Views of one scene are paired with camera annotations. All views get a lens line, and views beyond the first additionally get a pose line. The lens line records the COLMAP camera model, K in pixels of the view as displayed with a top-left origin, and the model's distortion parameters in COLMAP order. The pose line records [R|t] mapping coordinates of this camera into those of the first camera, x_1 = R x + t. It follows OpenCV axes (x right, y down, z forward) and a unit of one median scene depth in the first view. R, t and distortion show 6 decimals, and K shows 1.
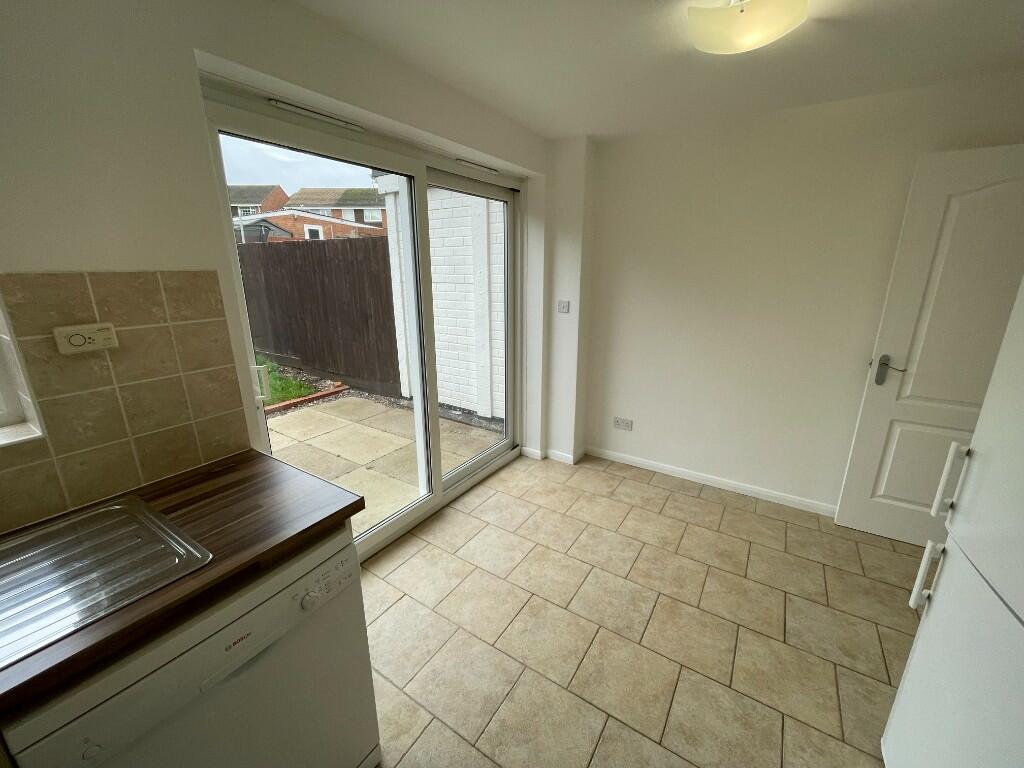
lens RADIAL K [[414.8, 0, 512.0], [0, 414.8, 381.3], [0, 0, 1]] dist [-0.002245, -0.000117]
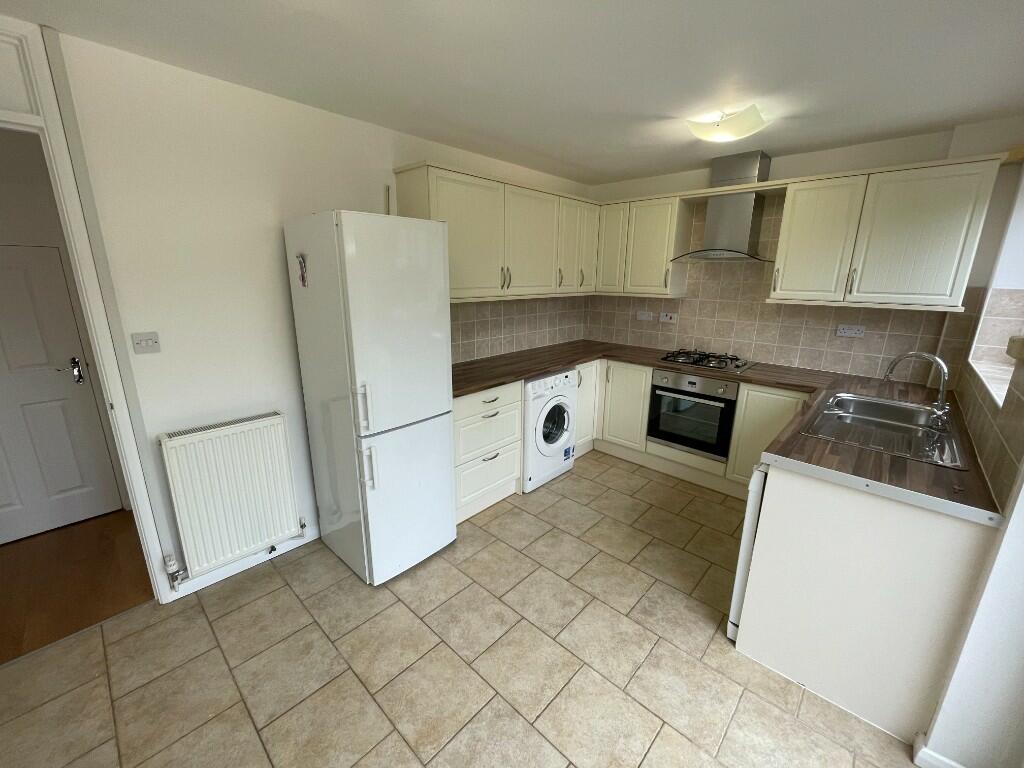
lens RADIAL K [[414.8, 0, 512.9], [0, 414.8, 381.6], [0, 0, 1]] dist [-0.002245, -0.000117]
pose [[-0.984420, -0.054022, 0.167330, 0.165699], [0.037465, 0.865341, 0.499782, -0.443052], [-0.171797, 0.498264, -0.849834, 1.505823]]
